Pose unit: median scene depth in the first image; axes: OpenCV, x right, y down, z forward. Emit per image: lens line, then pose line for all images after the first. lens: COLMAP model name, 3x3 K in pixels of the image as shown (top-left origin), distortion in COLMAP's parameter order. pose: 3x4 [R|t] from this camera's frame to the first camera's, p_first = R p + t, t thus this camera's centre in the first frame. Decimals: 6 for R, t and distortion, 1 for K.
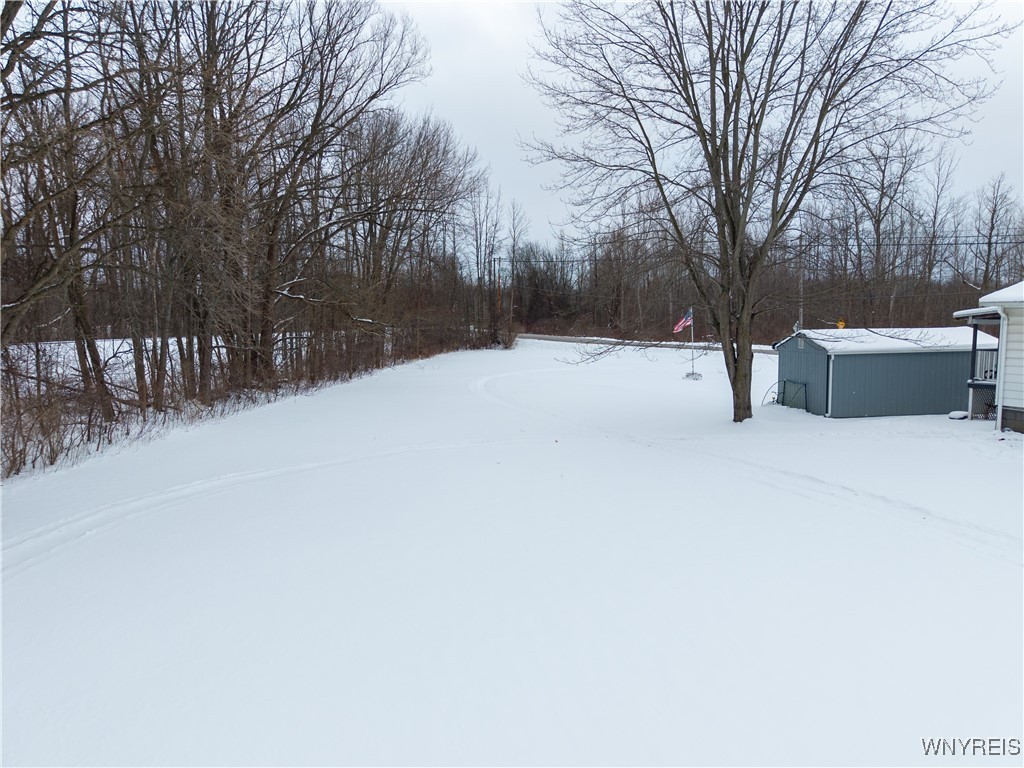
lens RADIAL K [[689.6, 0, 512.0], [0, 689.6, 384.0], [0, 0, 1]] dist [0.004702, -0.005652]
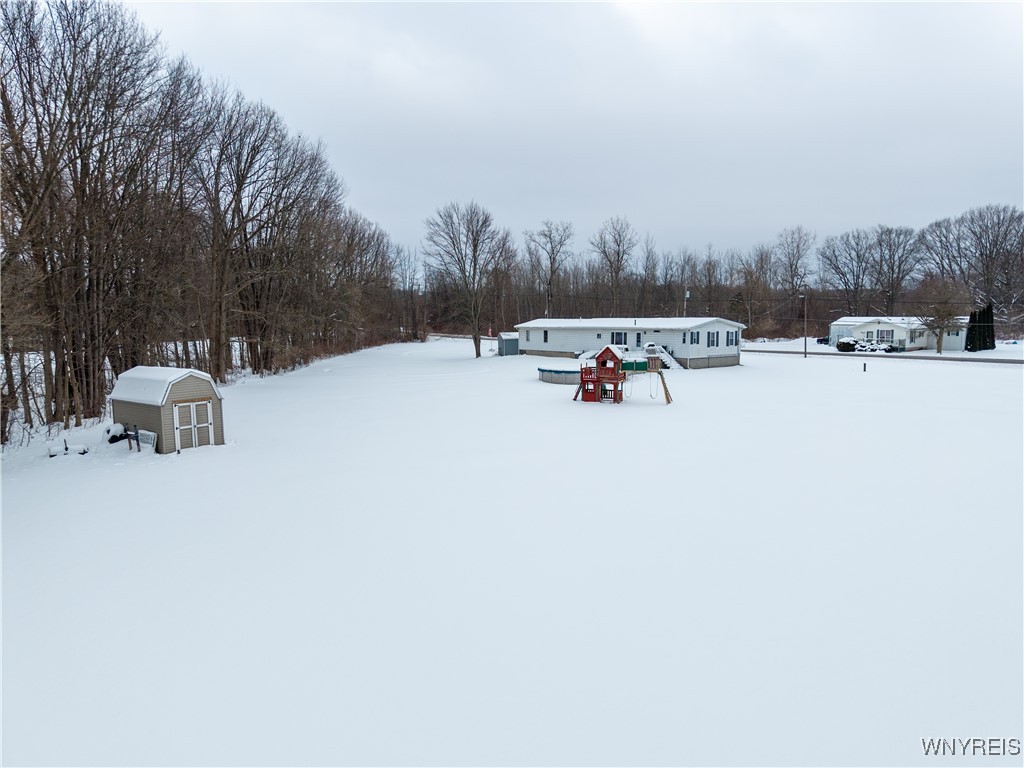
lens RADIAL K [[689.6, 0, 512.0], [0, 689.6, 384.0], [0, 0, 1]] dist [0.004702, -0.005652]
pose [[0.994932, -0.016037, 0.099259, 0.043904], [0.015727, 0.999869, 0.003903, 0.052422], [-0.099308, -0.002323, 0.995054, -0.765989]]
